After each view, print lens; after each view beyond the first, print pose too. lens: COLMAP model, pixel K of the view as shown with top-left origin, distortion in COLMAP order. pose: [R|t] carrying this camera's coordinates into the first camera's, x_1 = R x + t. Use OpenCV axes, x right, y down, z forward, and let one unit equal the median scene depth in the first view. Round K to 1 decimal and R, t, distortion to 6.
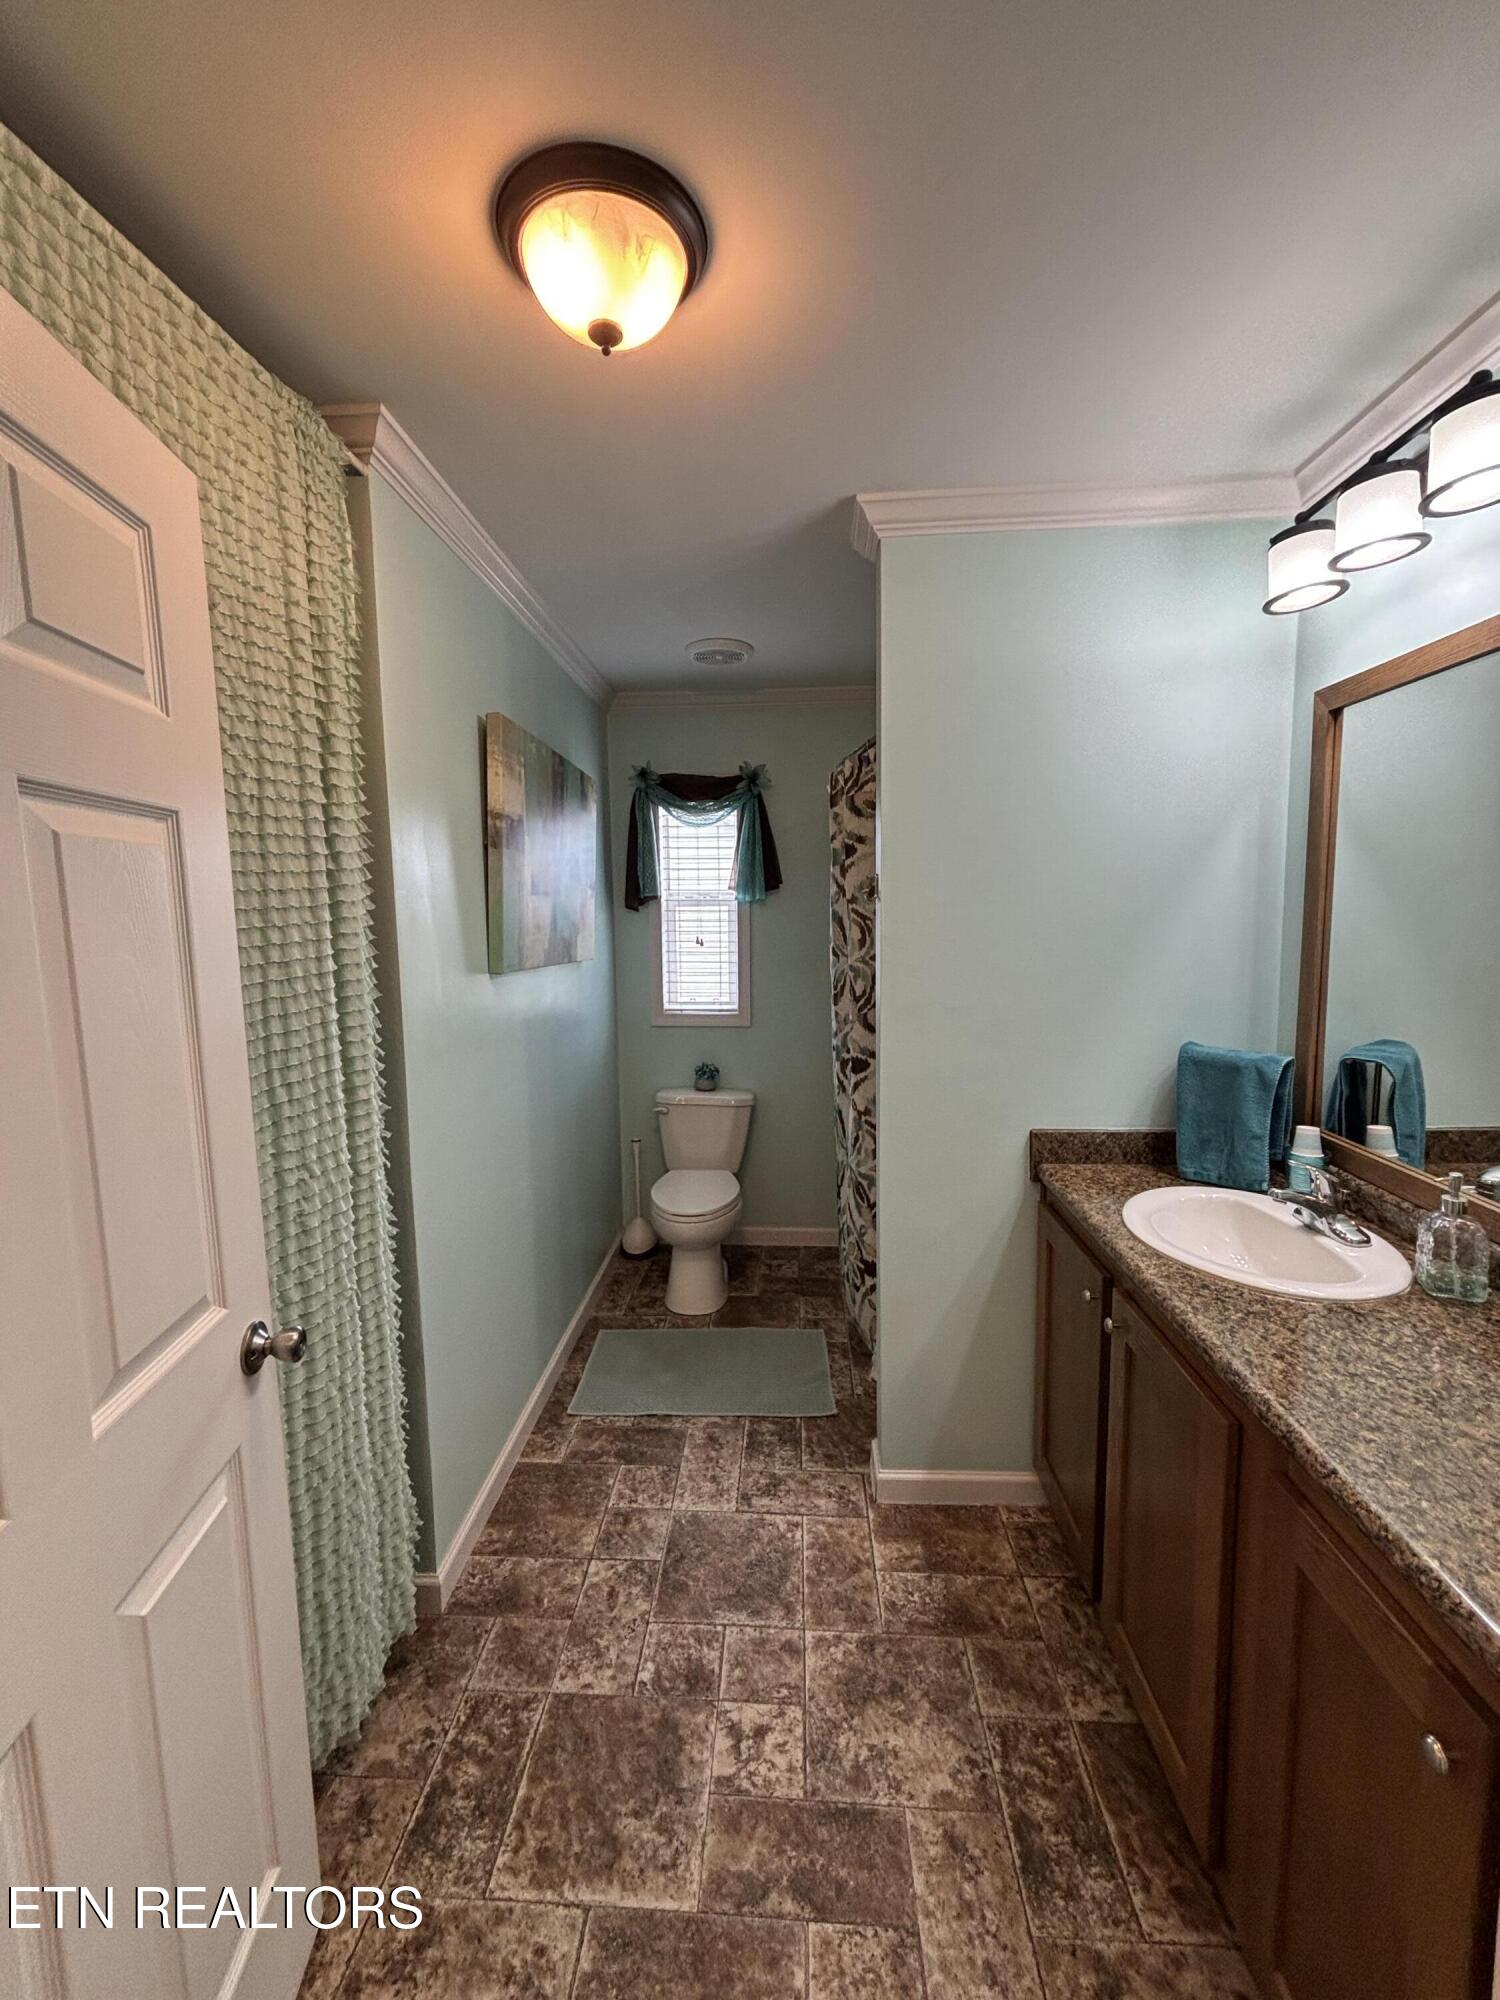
lens RADIAL K [[810.5, 0, 744.8], [0, 810.5, 1006.7], [0, 0, 1]] dist [0.006218, -0.002111]
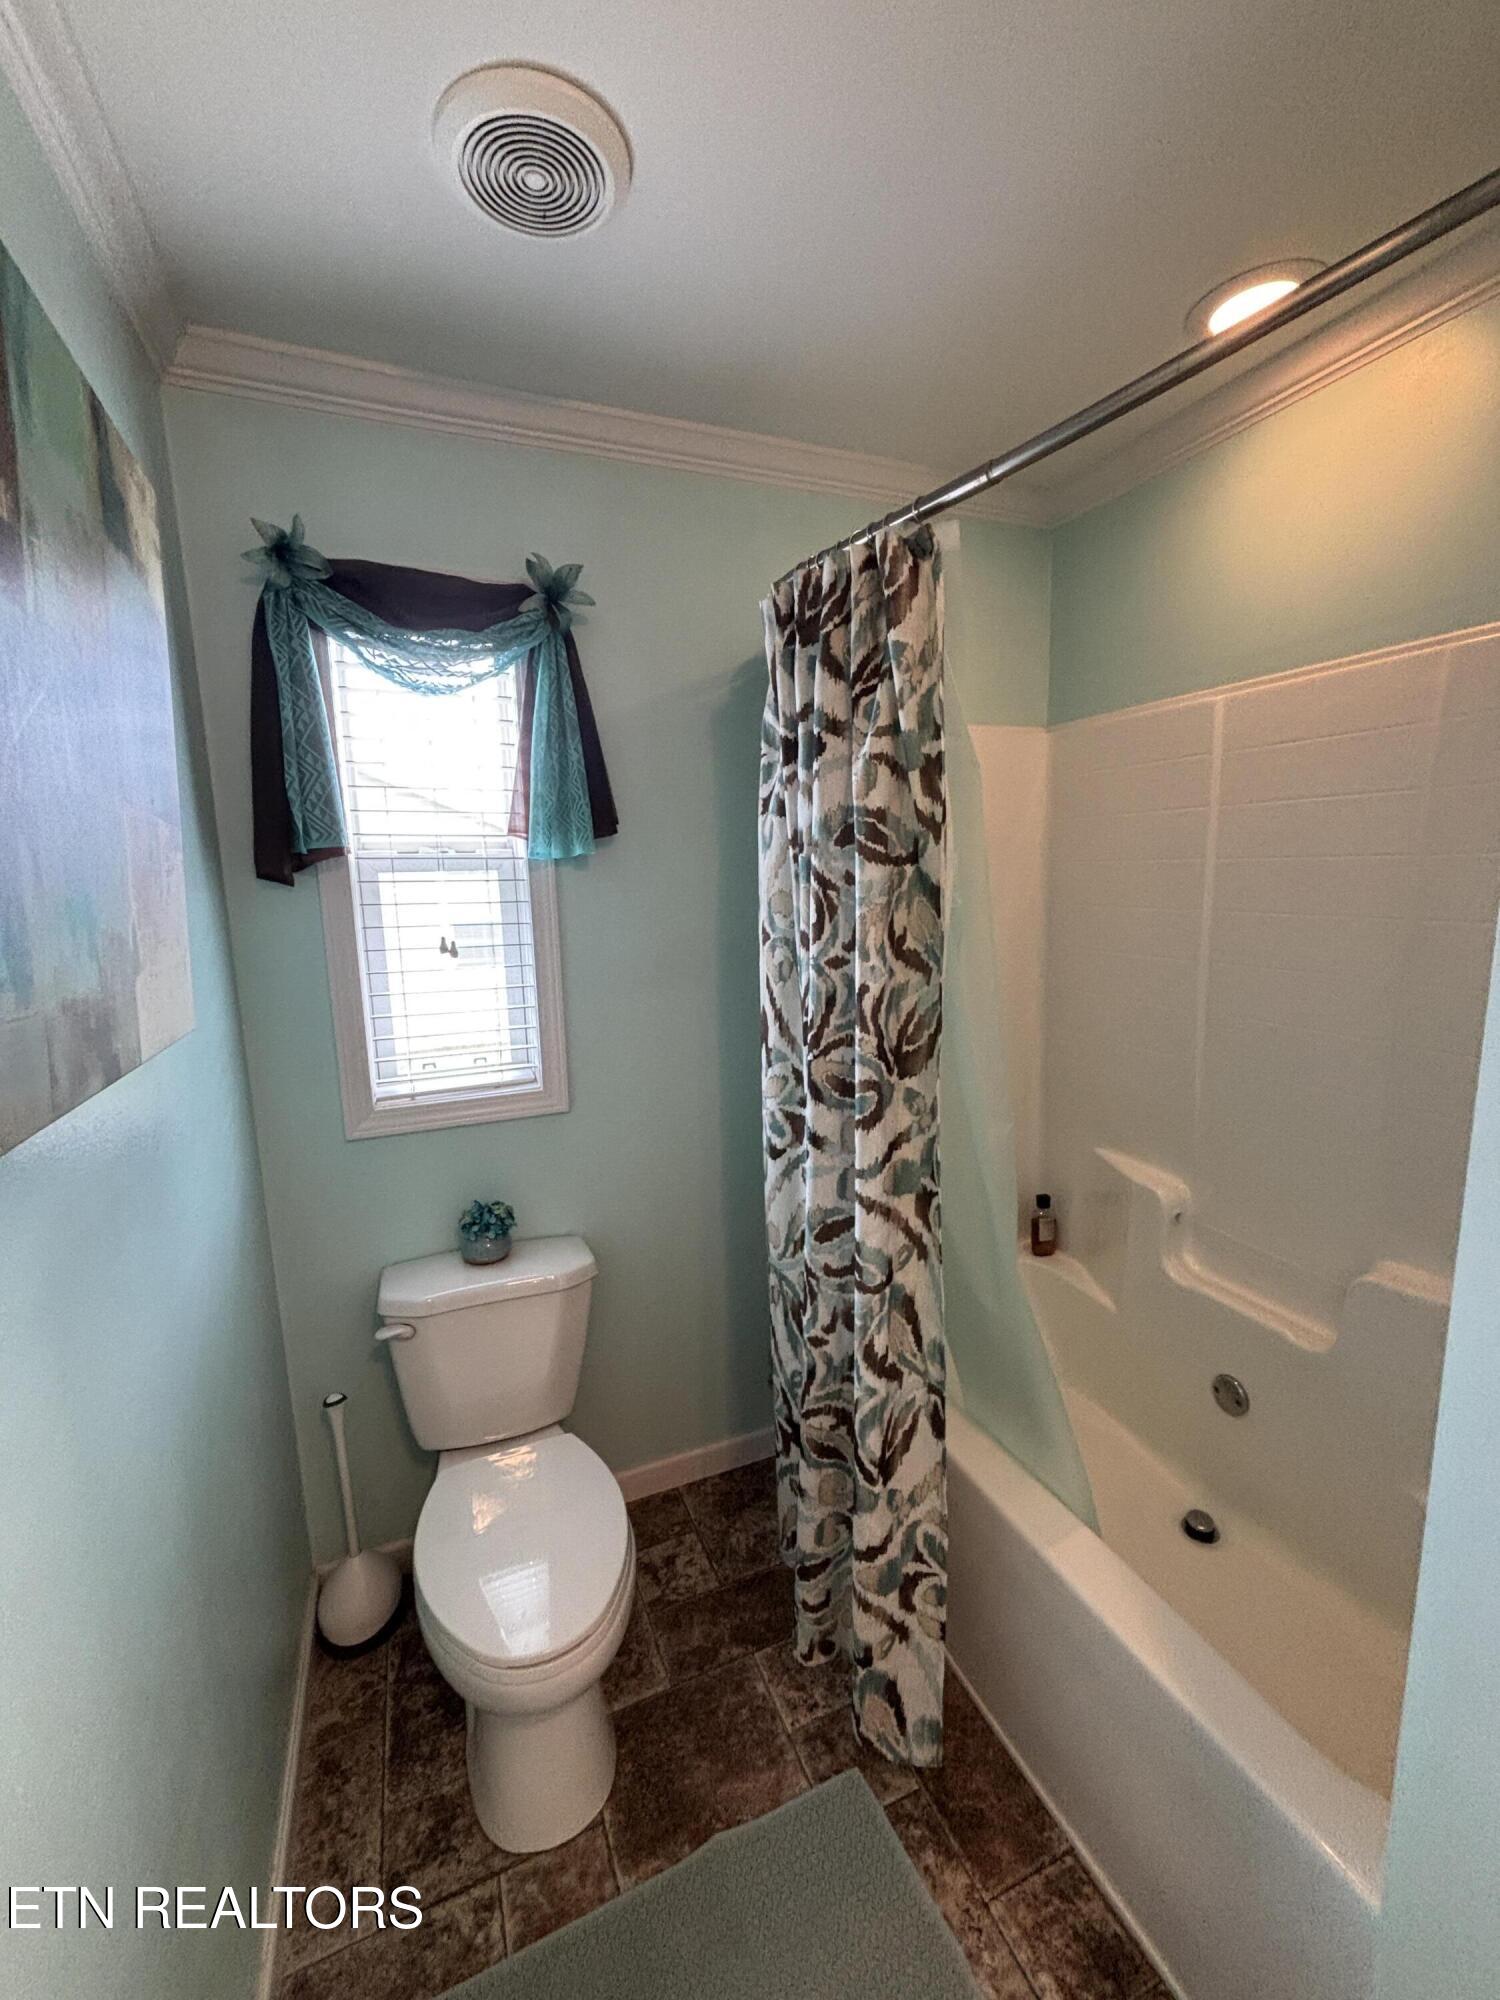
lens RADIAL K [[810.5, 0, 741.2], [0, 810.5, 995.6], [0, 0, 1]] dist [0.006218, -0.002111]
pose [[0.896285, -0.081604, 0.435906, -0.114299], [0.067432, 0.996573, 0.047914, -0.066863], [-0.438322, -0.013551, 0.898716, 0.528076]]
